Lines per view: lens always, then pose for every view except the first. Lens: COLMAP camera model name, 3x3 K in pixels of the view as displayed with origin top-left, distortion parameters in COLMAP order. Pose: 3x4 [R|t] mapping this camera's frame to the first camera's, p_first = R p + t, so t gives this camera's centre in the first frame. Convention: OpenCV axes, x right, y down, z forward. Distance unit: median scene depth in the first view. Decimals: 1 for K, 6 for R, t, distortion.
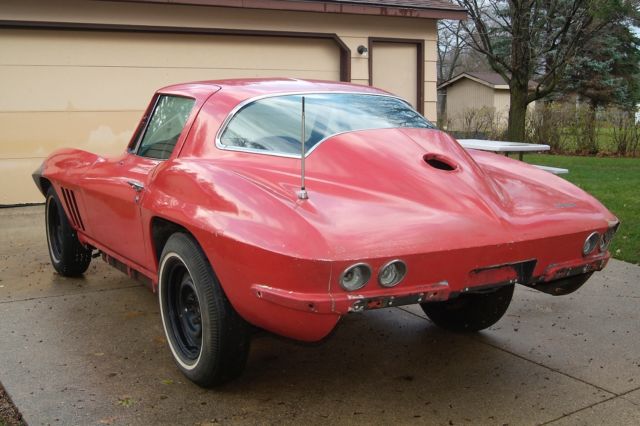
lens RADIAL K [[808.8, 0, 273.5], [0, 808.8, 211.4], [0, 0, 1]] dist [-0.155809, 0.092863]
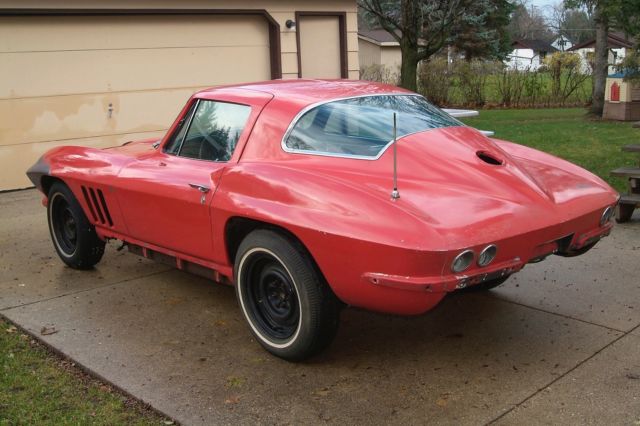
lens RADIAL K [[812.2, 0, 320.0], [0, 812.2, 214.0], [0, 0, 1]] dist [-0.160211, 0.012730]
pose [[0.975322, -0.071377, 0.208930, -0.209786], [0.059229, 0.996201, 0.063843, -0.048124], [-0.212693, -0.049892, 0.975845, -0.097185]]
